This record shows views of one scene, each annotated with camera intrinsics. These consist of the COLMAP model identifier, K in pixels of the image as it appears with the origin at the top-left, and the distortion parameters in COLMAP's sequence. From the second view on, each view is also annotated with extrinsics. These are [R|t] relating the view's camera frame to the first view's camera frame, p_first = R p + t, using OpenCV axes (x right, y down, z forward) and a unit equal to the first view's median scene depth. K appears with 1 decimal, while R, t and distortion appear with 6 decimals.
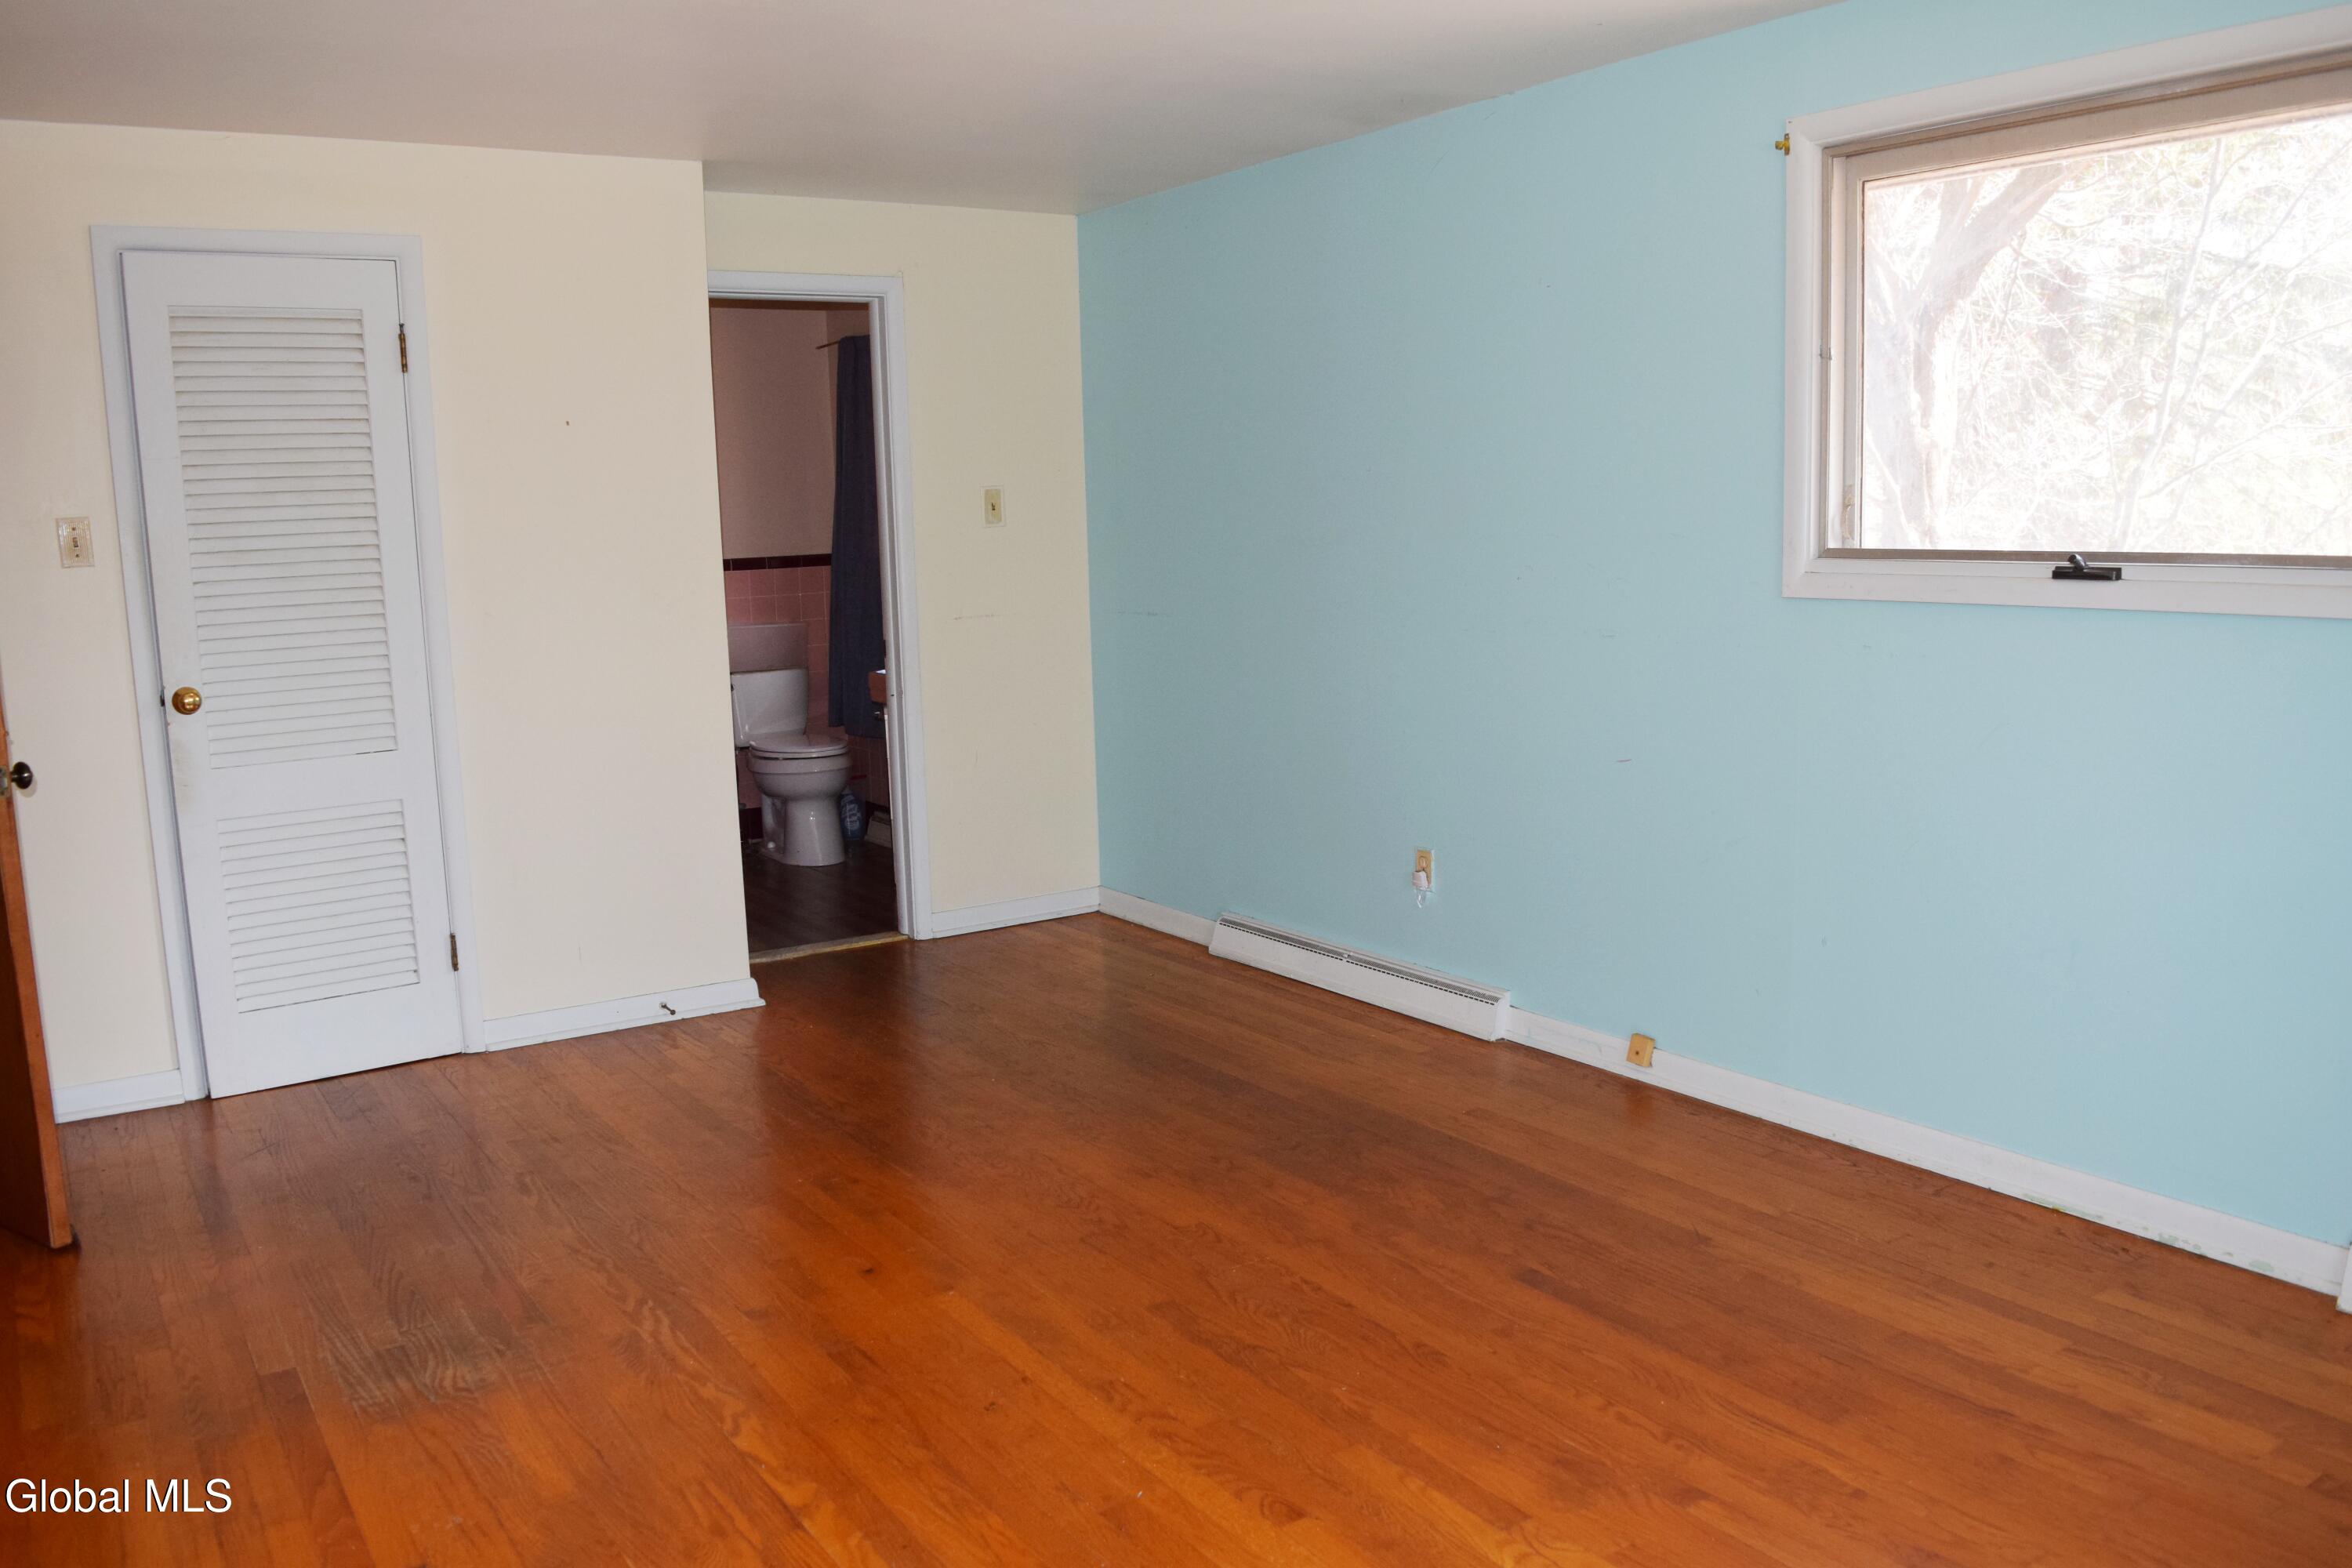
lens RADIAL K [[1848.0, 0, 1176.4], [0, 1848.0, 782.2], [0, 0, 1]] dist [-0.092808, 0.015313]
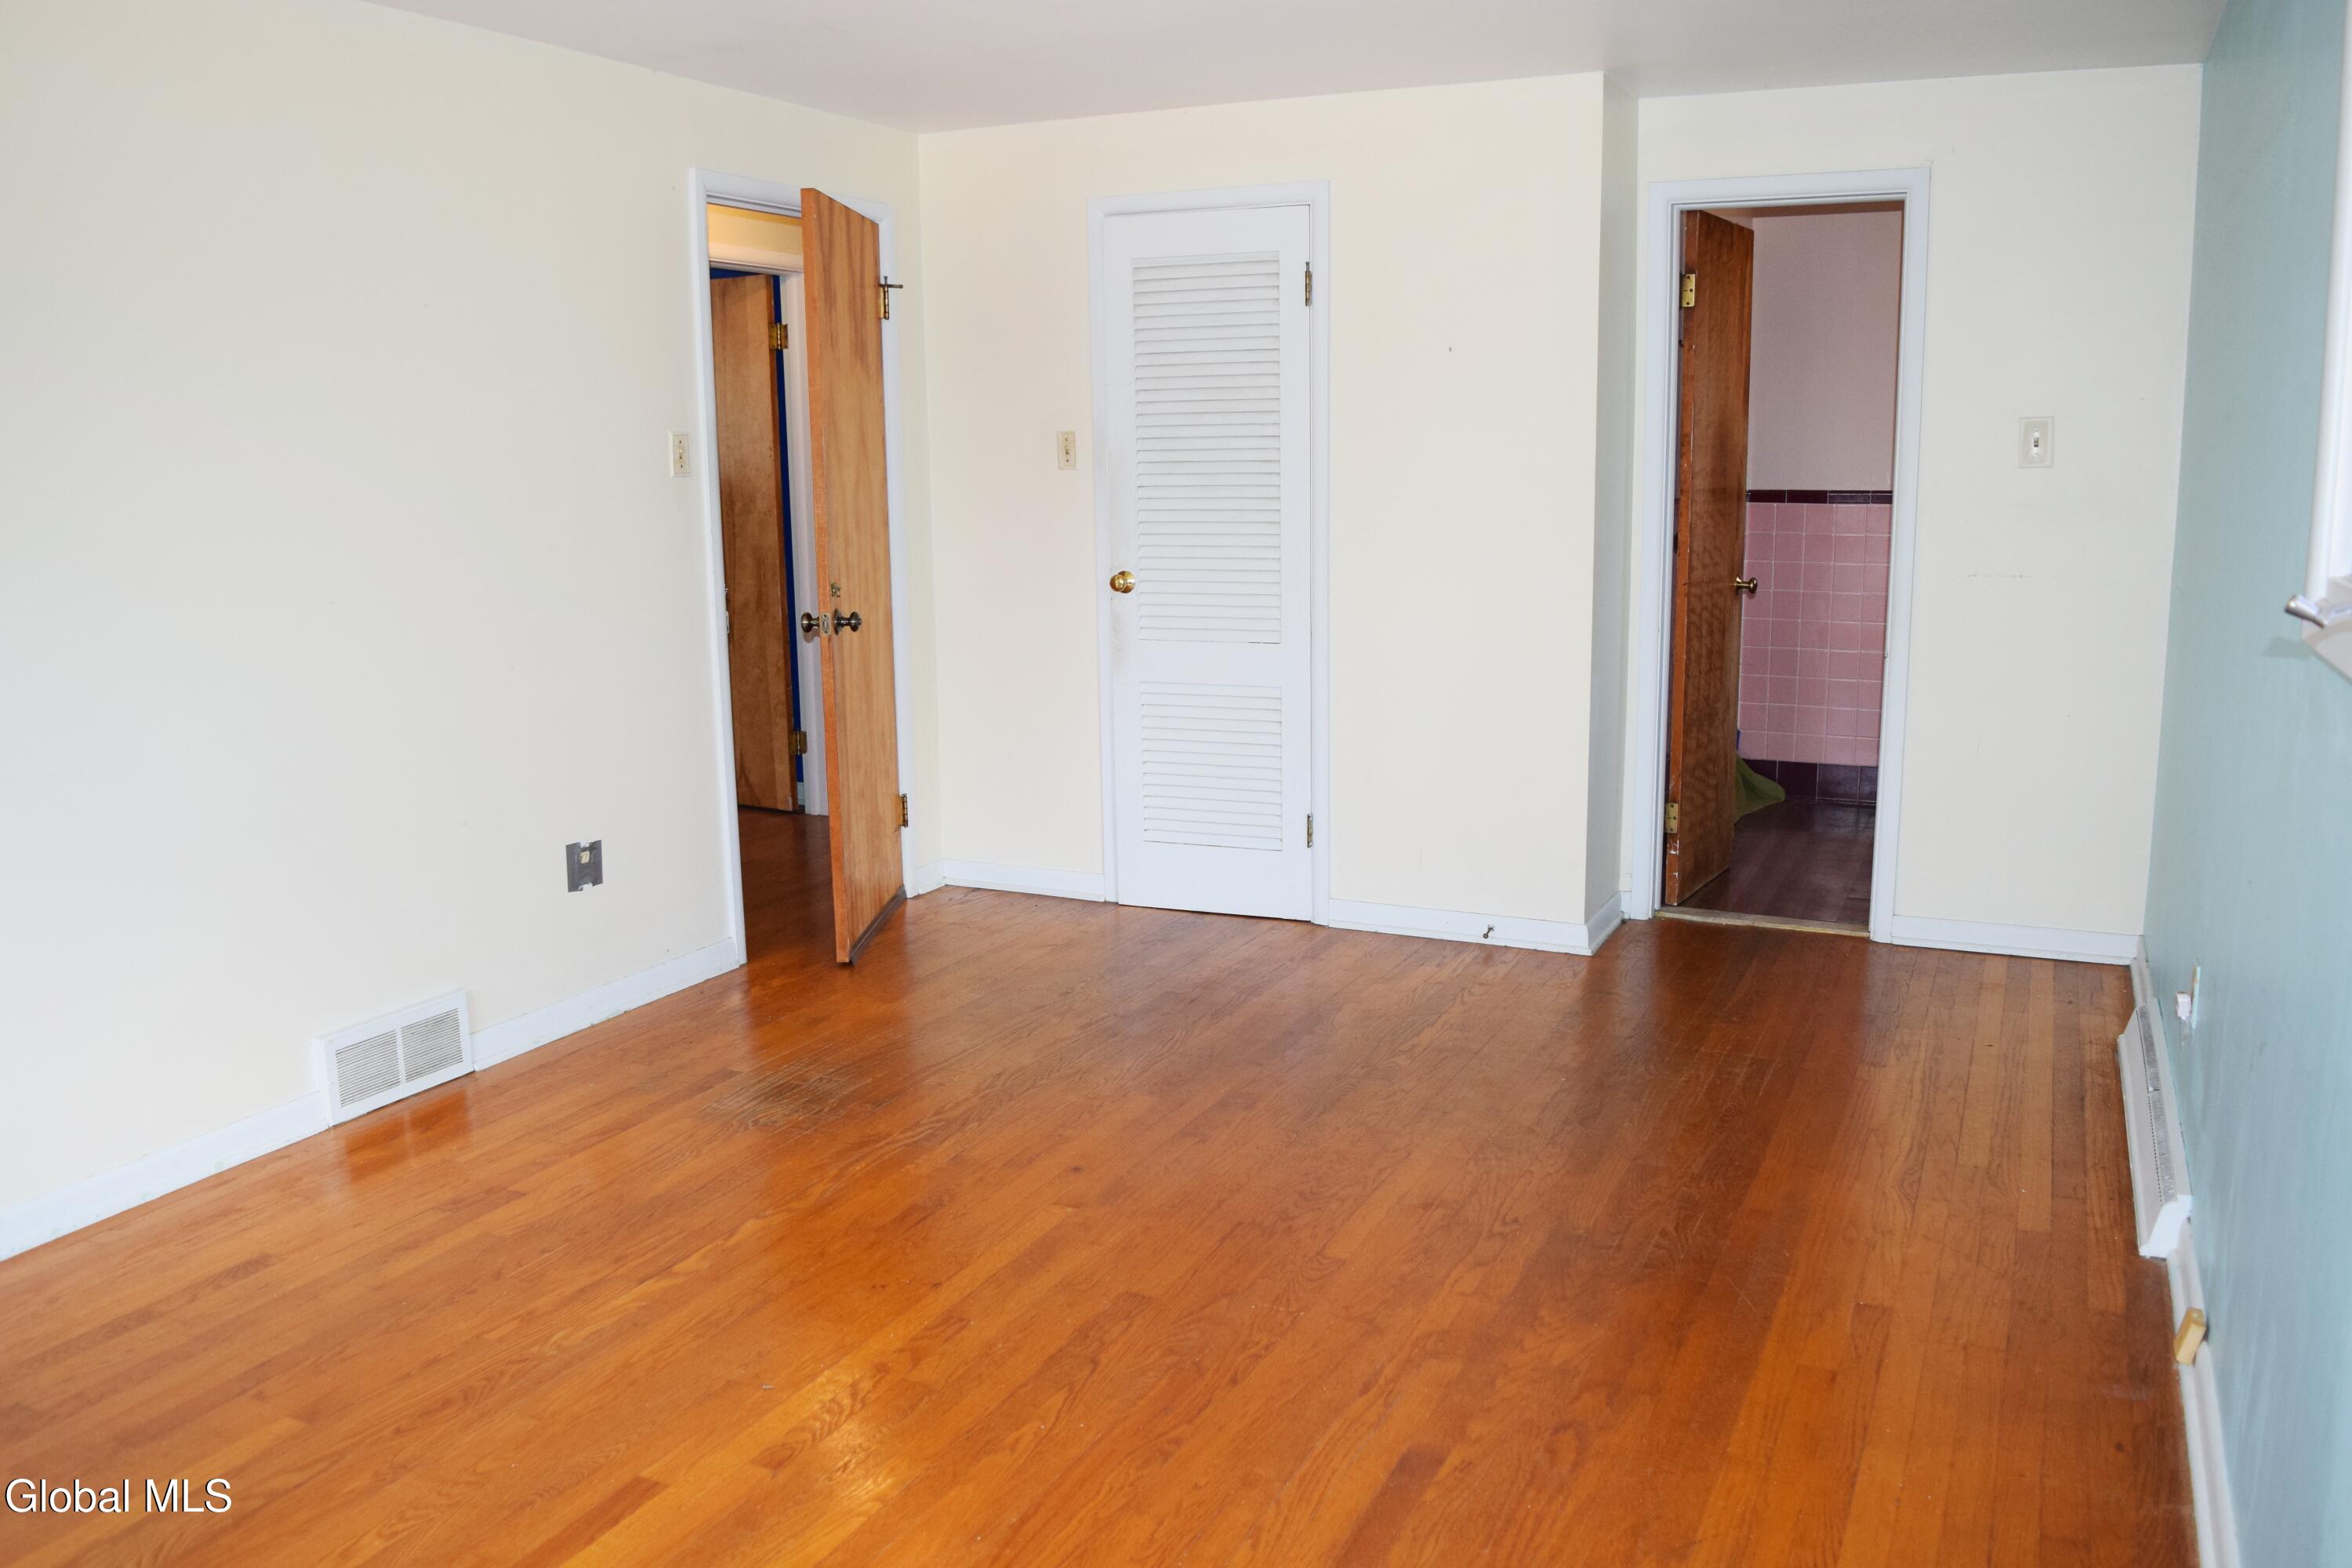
lens RADIAL K [[1848.0, 0, 1179.2], [0, 1848.0, 781.9], [0, 0, 1]] dist [-0.092808, 0.015313]
pose [[0.513285, 0.174490, -0.840293, 0.571227], [-0.130300, 0.983607, 0.124657, -0.074992], [0.848269, 0.045506, 0.527607, 0.379419]]
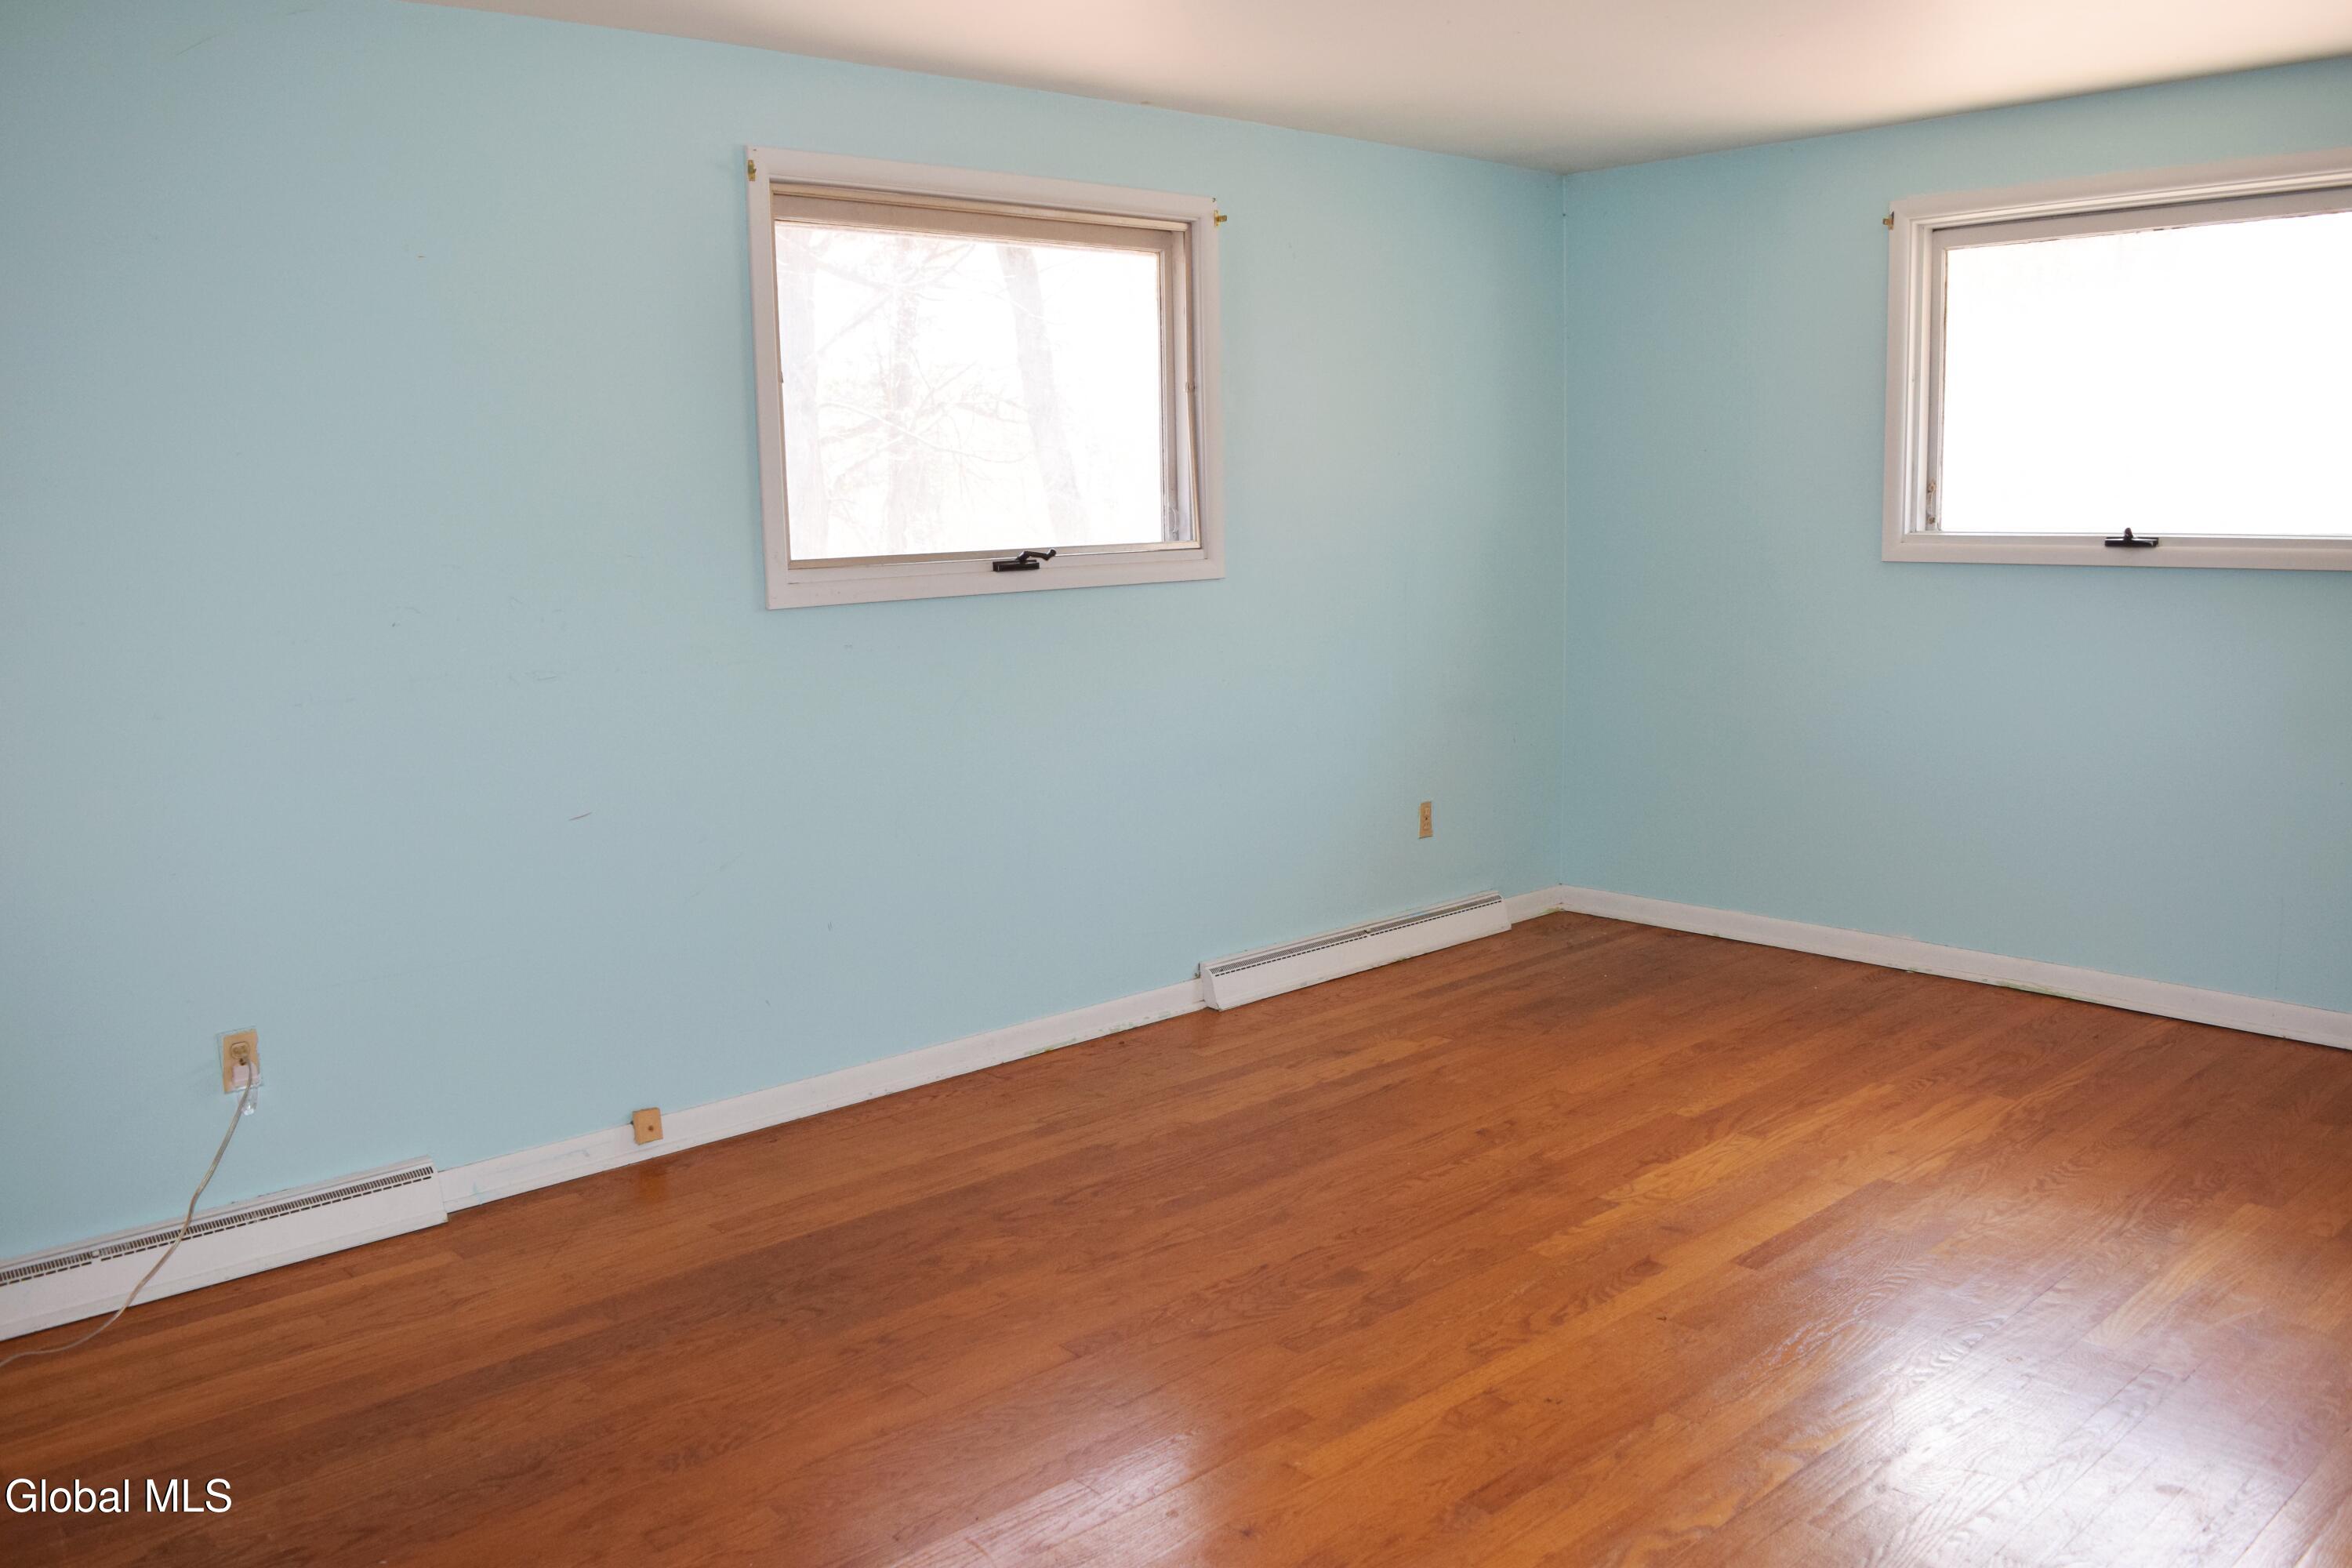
lens RADIAL K [[1848.0, 0, 1163.4], [0, 1848.0, 790.8], [0, 0, 1]] dist [-0.092808, 0.015313]
pose [[-0.135618, -0.125328, 0.982802, -0.666028], [0.177143, 0.972916, 0.148512, -0.106663], [-0.974797, 0.194237, -0.109744, 0.838103]]
